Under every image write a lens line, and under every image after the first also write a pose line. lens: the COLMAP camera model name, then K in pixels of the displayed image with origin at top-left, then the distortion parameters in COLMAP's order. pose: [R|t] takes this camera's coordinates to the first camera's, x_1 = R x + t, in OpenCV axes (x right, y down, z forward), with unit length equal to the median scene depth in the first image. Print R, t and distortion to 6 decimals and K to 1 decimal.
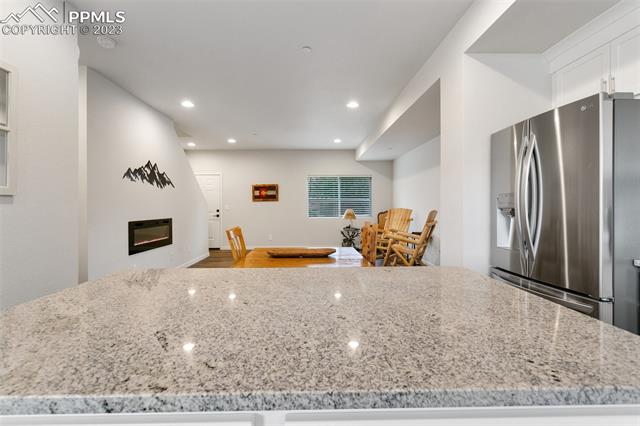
lens RADIAL K [[300.5, 0, 319.2], [0, 300.5, 208.6], [0, 0, 1]] dist [-0.003161, 0.002805]
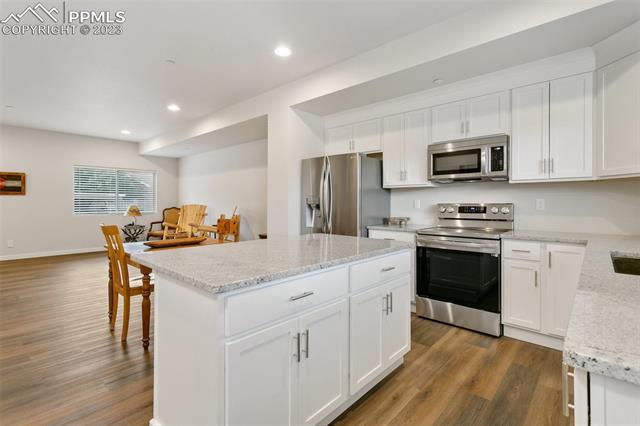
lens RADIAL K [[300.5, 0, 317.0], [0, 300.5, 207.7], [0, 0, 1]] dist [-0.003161, 0.002805]
pose [[0.693142, -0.005358, 0.720781, -0.271221], [0.000275, 0.999974, 0.007169, 0.002879], [-0.720801, -0.004771, 0.693126, -0.100532]]
